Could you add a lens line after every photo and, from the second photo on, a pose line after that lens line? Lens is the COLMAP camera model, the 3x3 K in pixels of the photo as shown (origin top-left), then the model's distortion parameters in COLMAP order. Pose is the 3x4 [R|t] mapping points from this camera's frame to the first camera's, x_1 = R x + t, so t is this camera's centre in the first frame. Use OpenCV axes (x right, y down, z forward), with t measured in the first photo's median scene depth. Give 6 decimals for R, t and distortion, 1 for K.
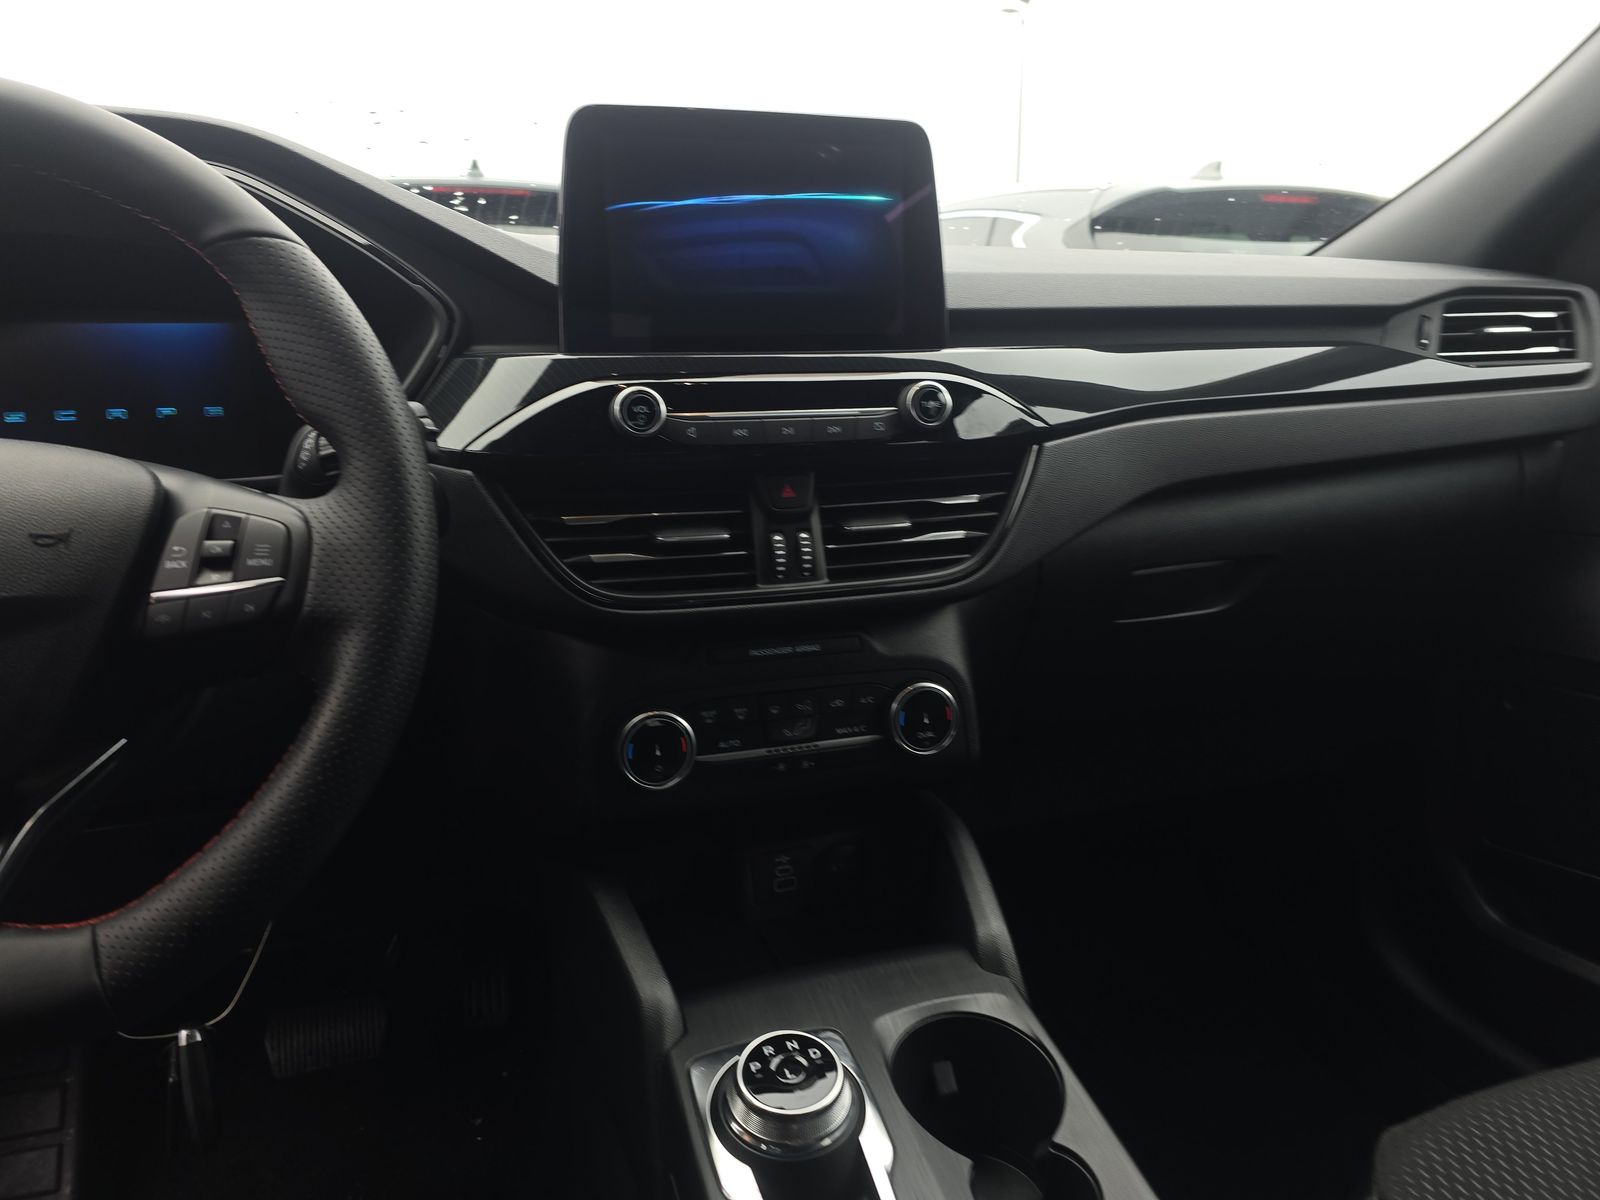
lens RADIAL K [[1060.4, 0, 797.4], [0, 1060.4, 603.2], [0, 0, 1]] dist [0.032156, -0.007481]
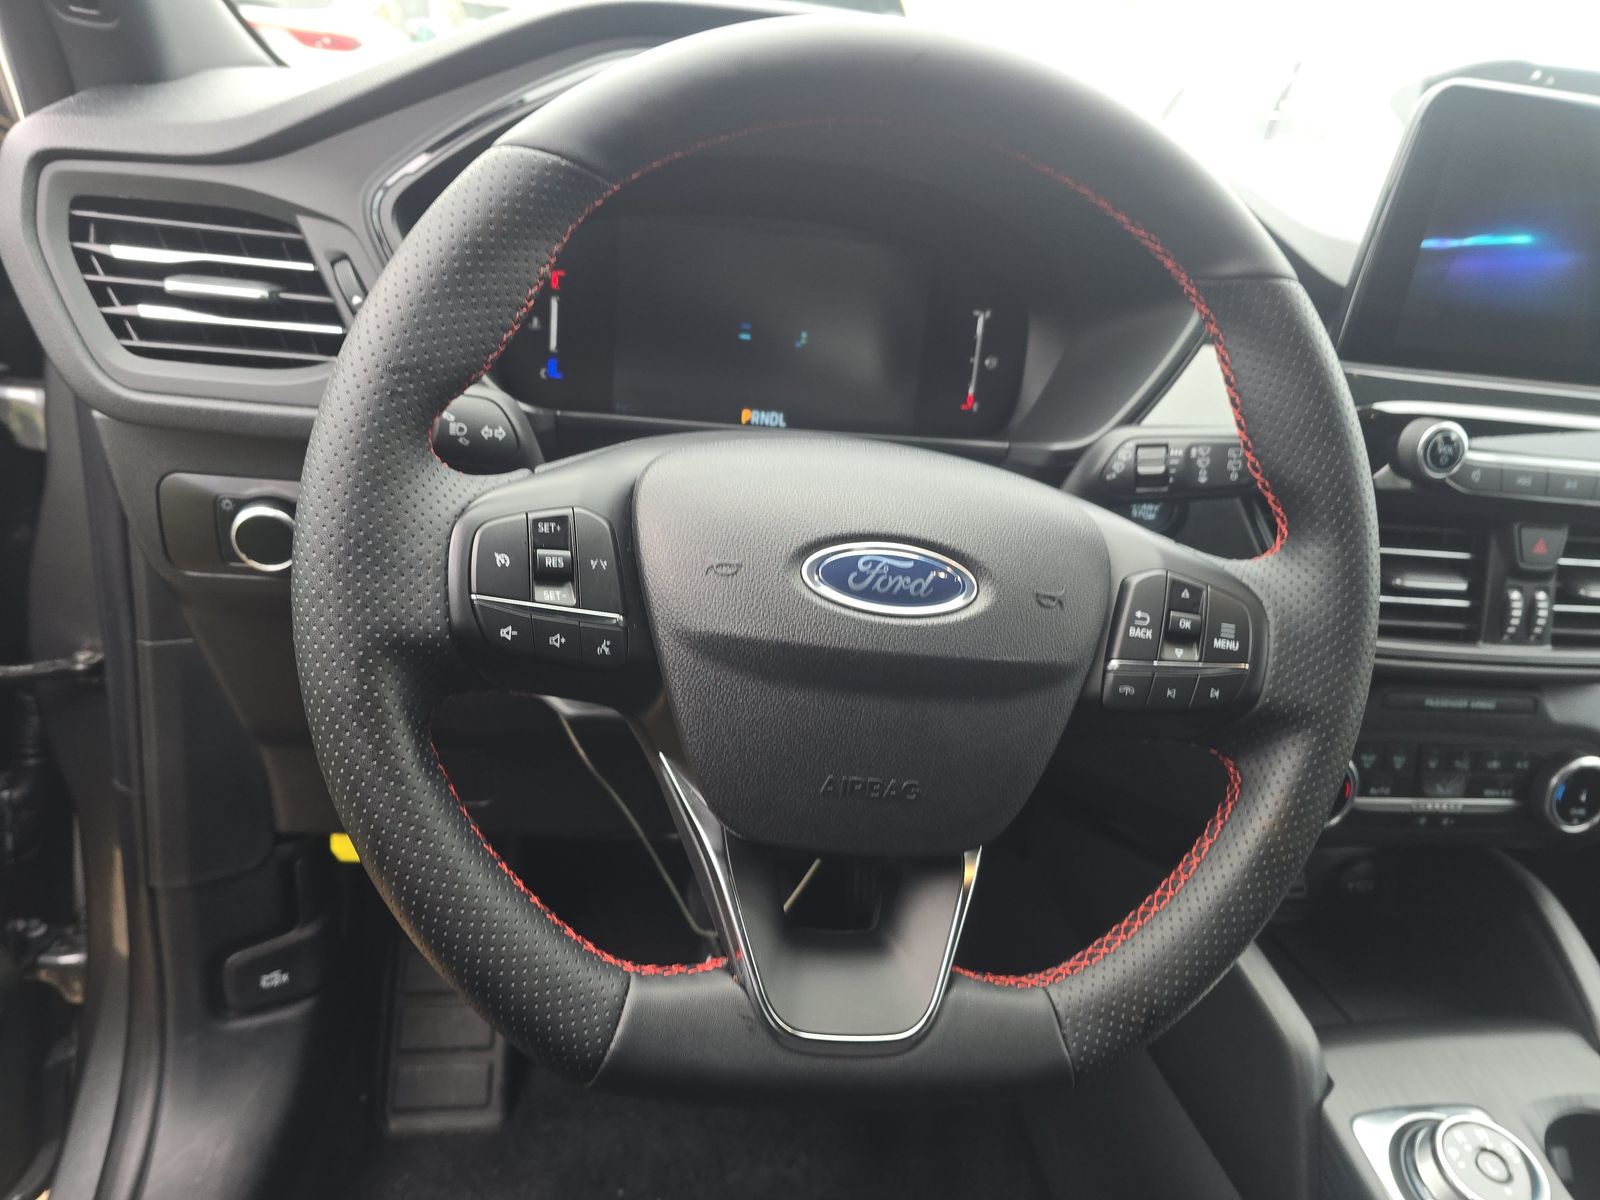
lens RADIAL K [[1060.4, 0, 801.9], [0, 1060.4, 593.4], [0, 0, 1]] dist [0.032156, -0.007481]
pose [[0.978664, 0.173632, -0.109859, -0.512997], [-0.154995, 0.974868, 0.160028, -0.115551], [0.134884, -0.139586, 0.980980, 0.024063]]
